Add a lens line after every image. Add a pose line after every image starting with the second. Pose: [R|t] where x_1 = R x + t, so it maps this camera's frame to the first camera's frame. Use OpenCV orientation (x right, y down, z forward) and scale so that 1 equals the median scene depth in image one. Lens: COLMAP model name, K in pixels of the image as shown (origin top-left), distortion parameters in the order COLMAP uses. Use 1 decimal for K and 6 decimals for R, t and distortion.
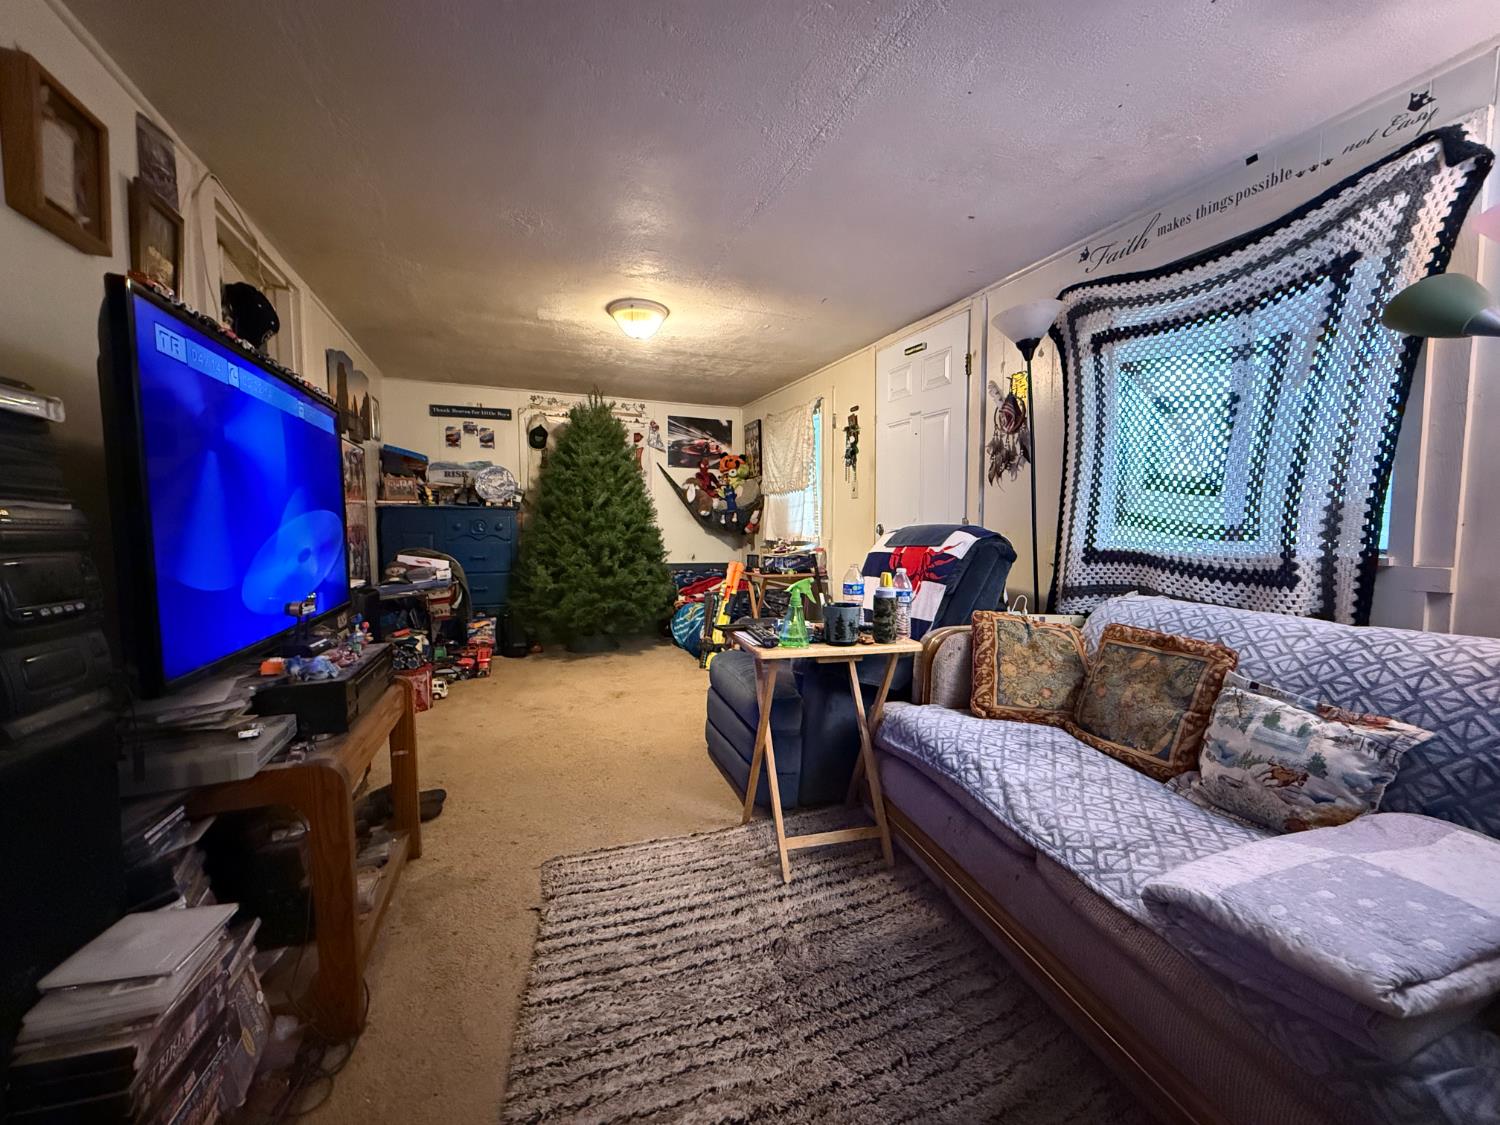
lens RADIAL K [[592.6, 0, 748.1], [0, 592.6, 566.0], [0, 0, 1]] dist [0.000673, -0.000179]
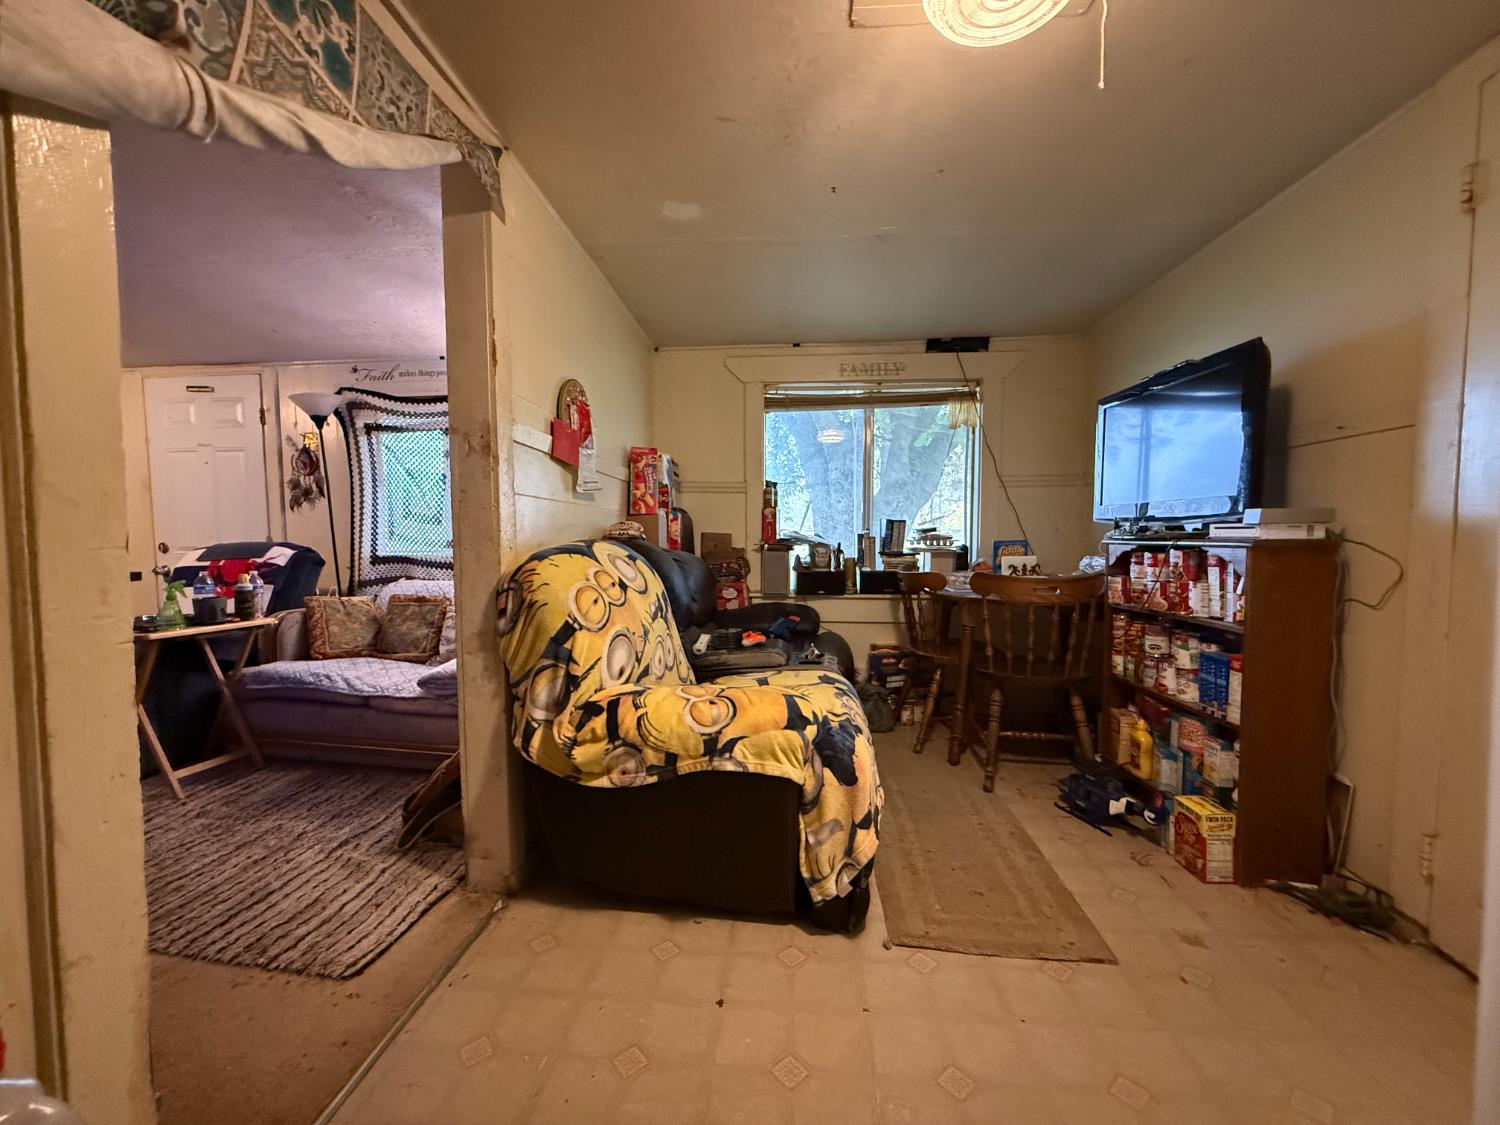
lens RADIAL K [[592.6, 0, 748.1], [0, 592.6, 566.0], [0, 0, 1]] dist [0.000673, -0.000179]
pose [[0.443032, -0.049044, 0.895163, -0.420343], [0.072943, 0.997164, 0.018531, 0.043072], [-0.893533, 0.057086, 0.445353, -0.628590]]
